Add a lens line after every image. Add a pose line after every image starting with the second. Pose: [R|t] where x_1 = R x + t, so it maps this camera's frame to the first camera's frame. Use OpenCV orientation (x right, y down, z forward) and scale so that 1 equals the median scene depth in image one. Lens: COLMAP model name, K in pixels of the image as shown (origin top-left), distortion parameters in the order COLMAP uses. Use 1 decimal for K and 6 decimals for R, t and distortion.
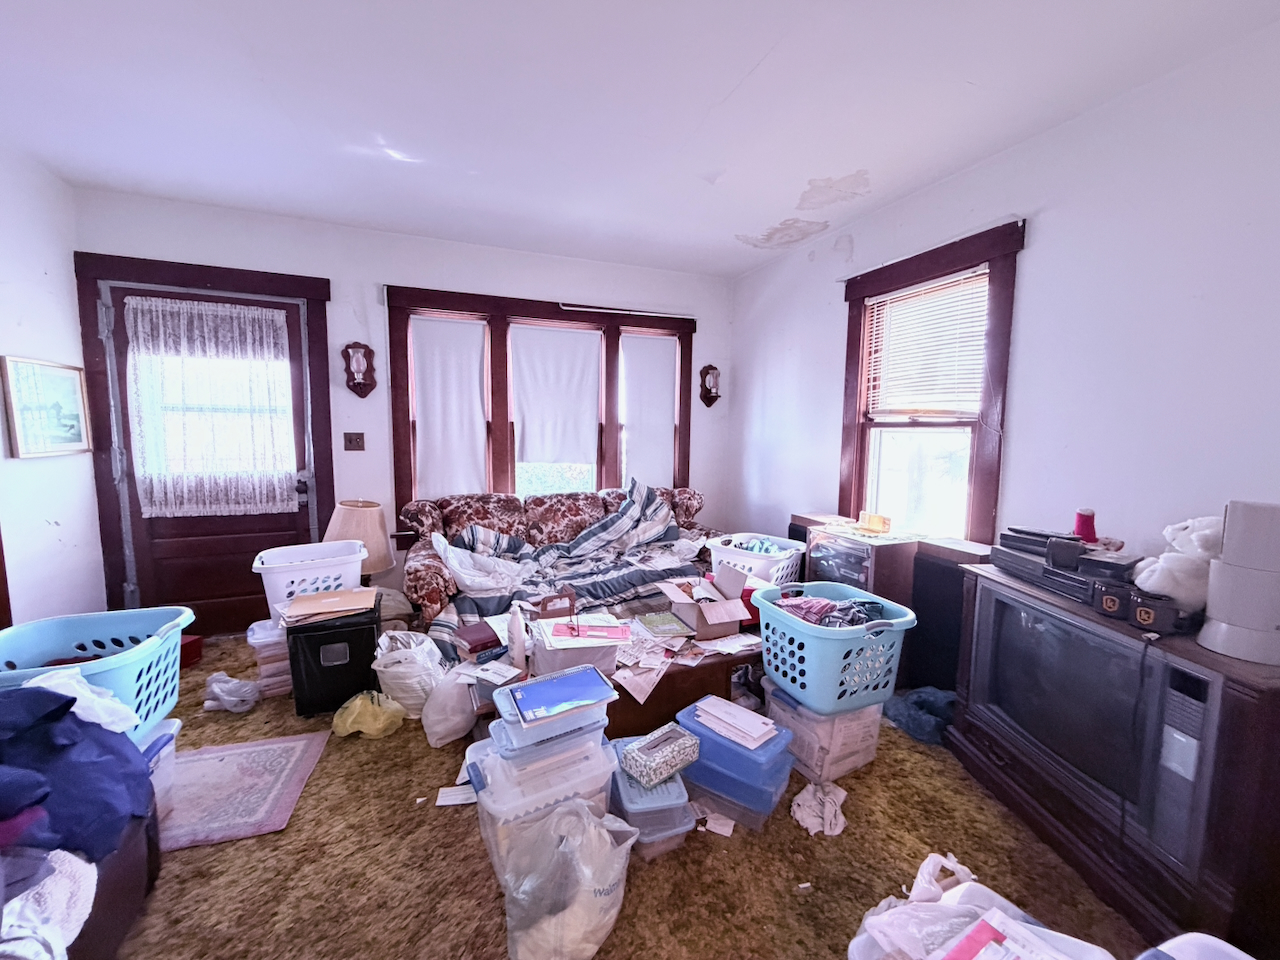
lens RADIAL K [[502.6, 0, 637.8], [0, 502.6, 478.9], [0, 0, 1]] dist [-0.003590, -0.000061]
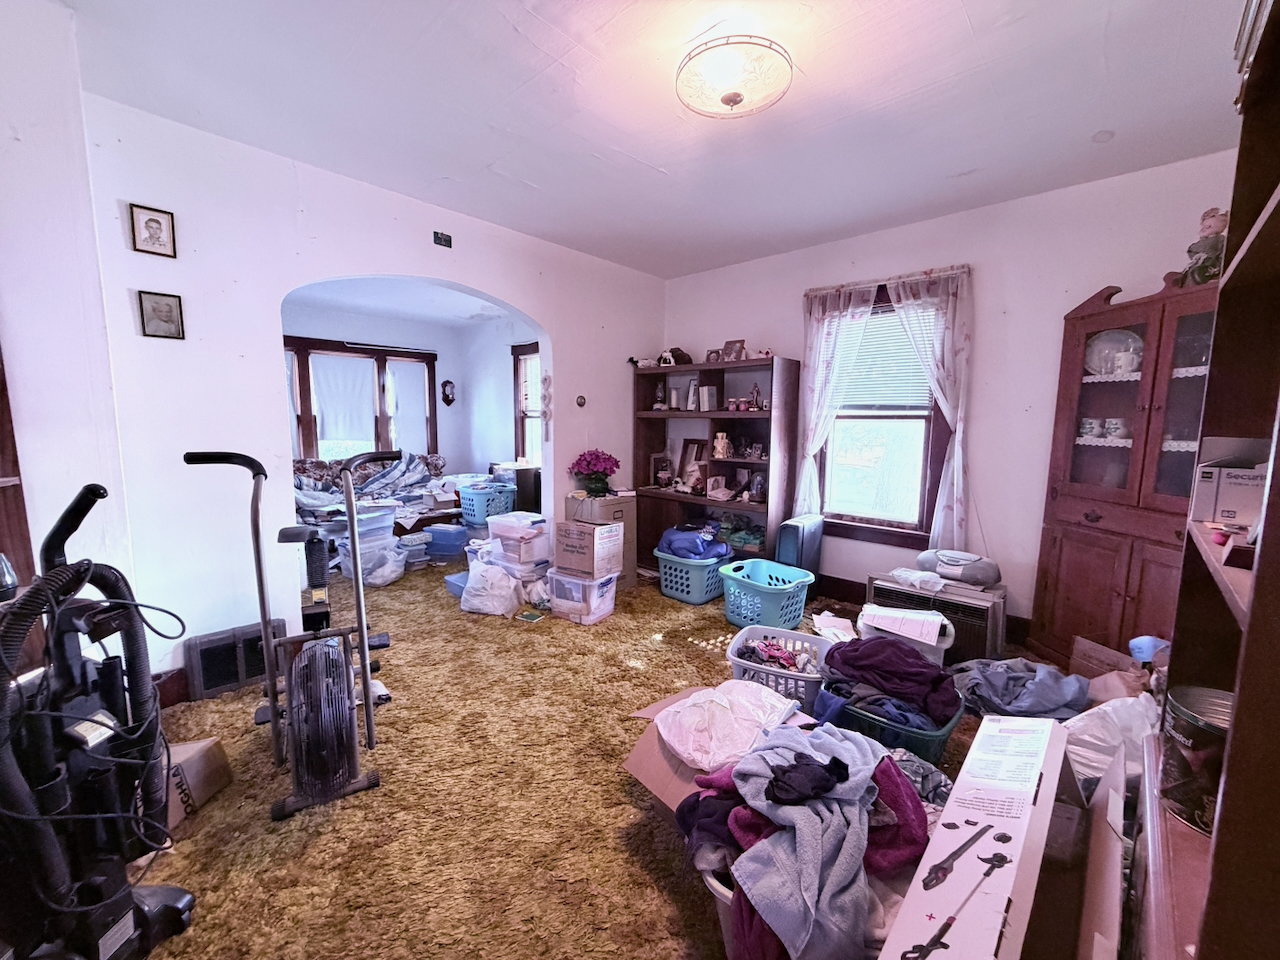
lens RADIAL K [[502.6, 0, 632.9], [0, 502.6, 482.2], [0, 0, 1]] dist [-0.003590, -0.000061]
pose [[0.910909, -0.051165, 0.409422, 0.006935], [0.041548, 0.998612, 0.032356, 0.095092], [-0.410510, -0.012463, 0.911771, -0.911036]]
